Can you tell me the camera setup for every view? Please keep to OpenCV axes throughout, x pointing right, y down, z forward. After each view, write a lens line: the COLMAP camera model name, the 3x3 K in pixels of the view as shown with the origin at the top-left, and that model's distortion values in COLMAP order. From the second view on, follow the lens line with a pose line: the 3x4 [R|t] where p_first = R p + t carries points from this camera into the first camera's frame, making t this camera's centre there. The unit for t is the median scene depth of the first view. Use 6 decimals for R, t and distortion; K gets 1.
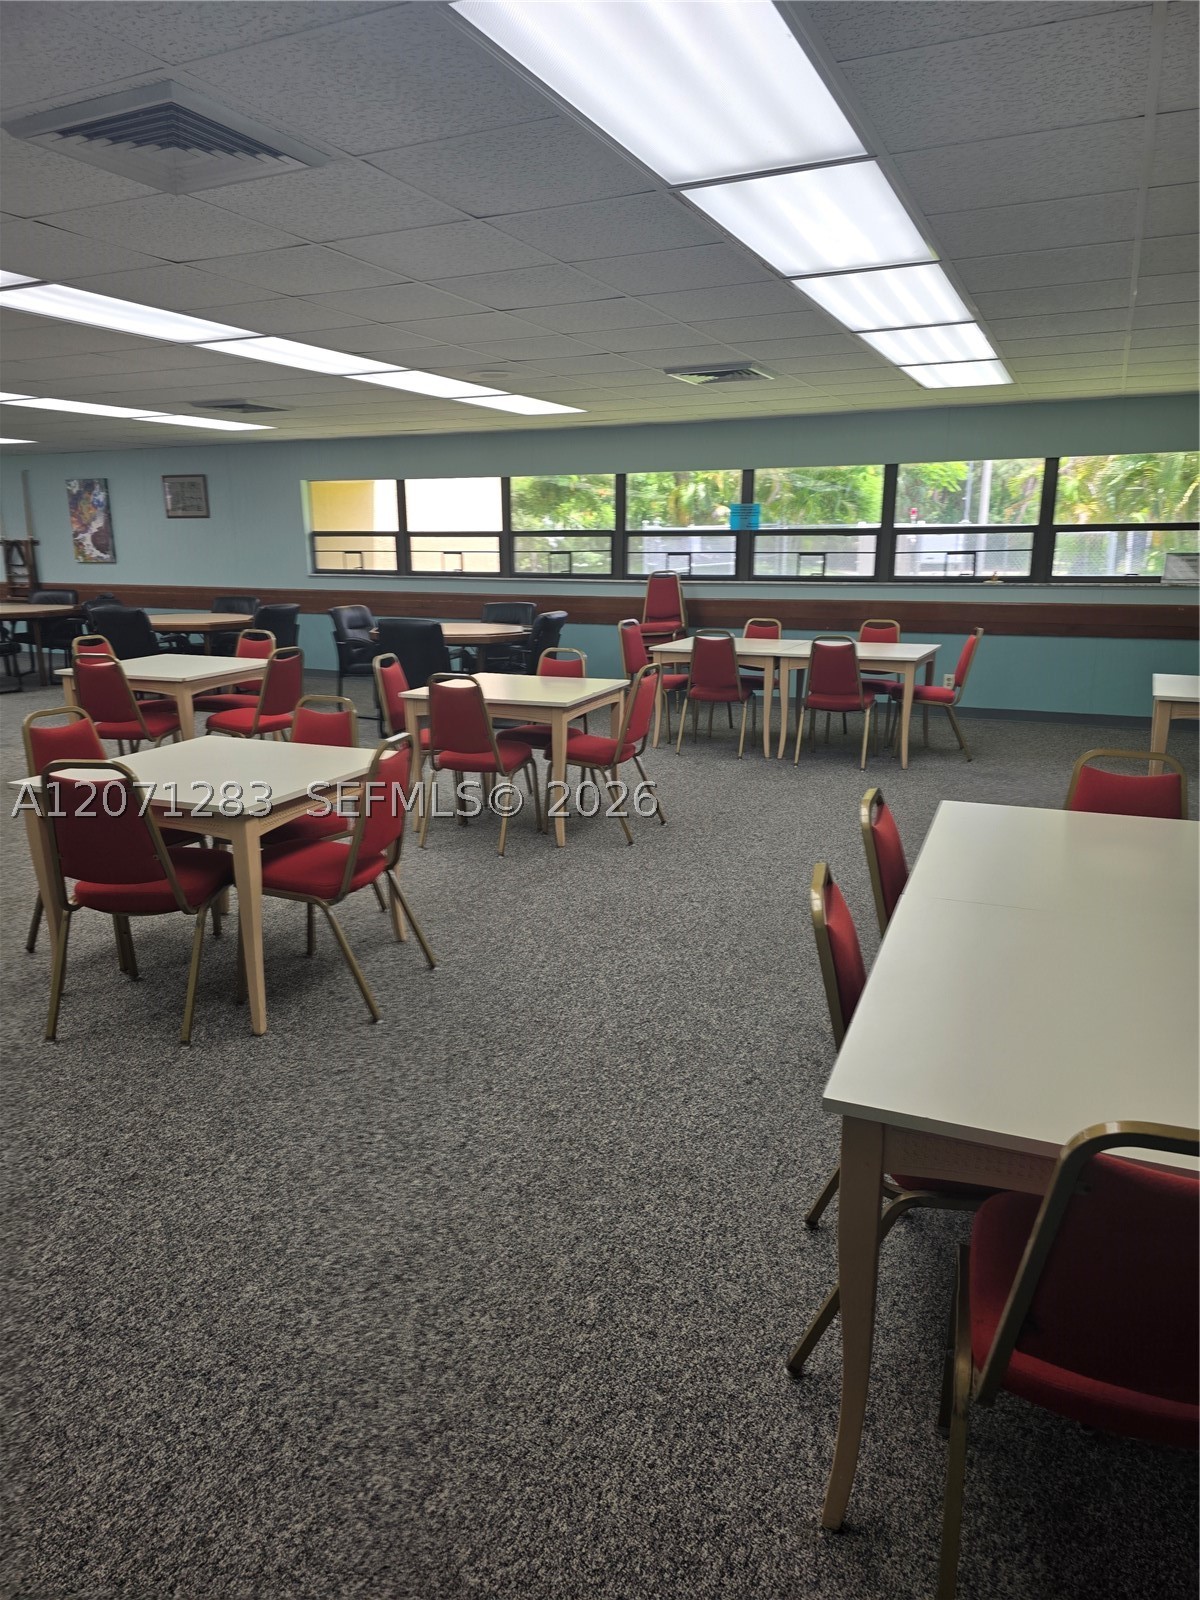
lens RADIAL K [[1064.2, 0, 585.9], [0, 1064.2, 796.8], [0, 0, 1]] dist [0.027933, -0.000537]
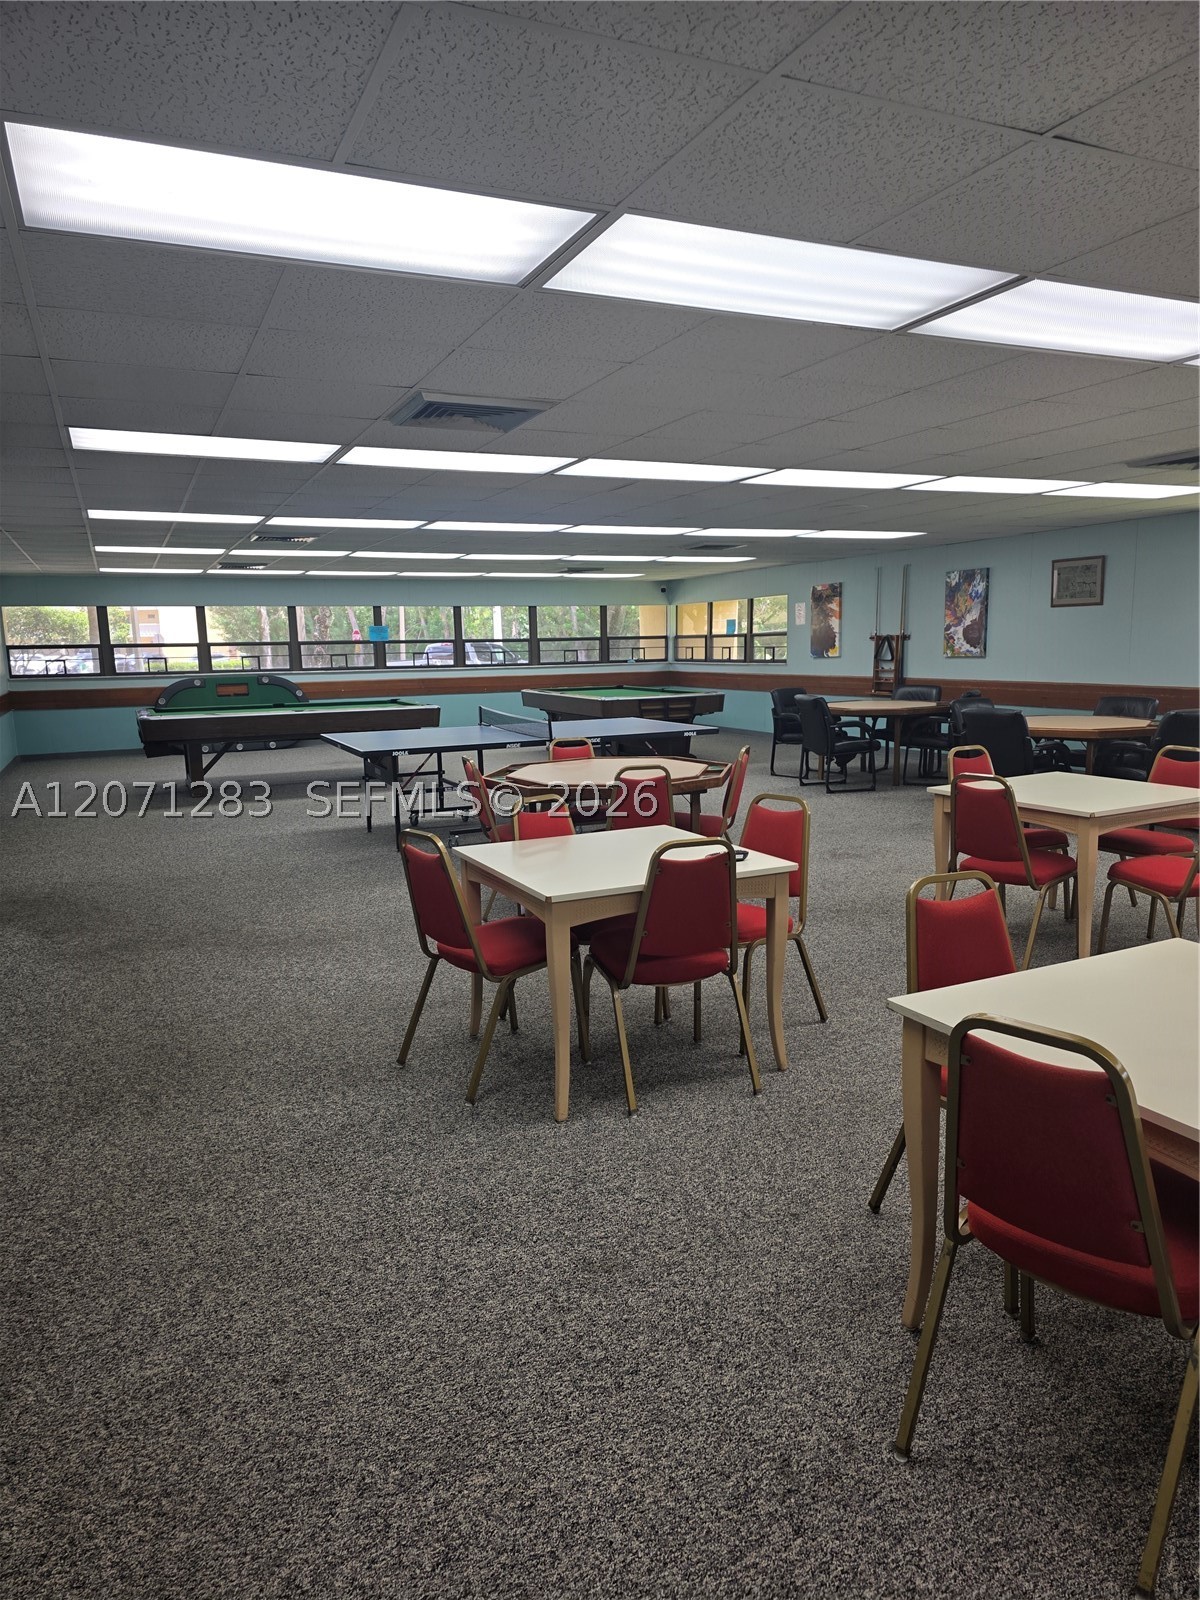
lens RADIAL K [[1064.2, 0, 585.9], [0, 1064.2, 796.8], [0, 0, 1]] dist [0.027933, -0.000537]
pose [[0.739399, 0.088310, -0.667450, -0.072036], [-0.143678, 0.989220, -0.028282, -0.025486], [0.657758, 0.116810, 0.744117, 0.109274]]
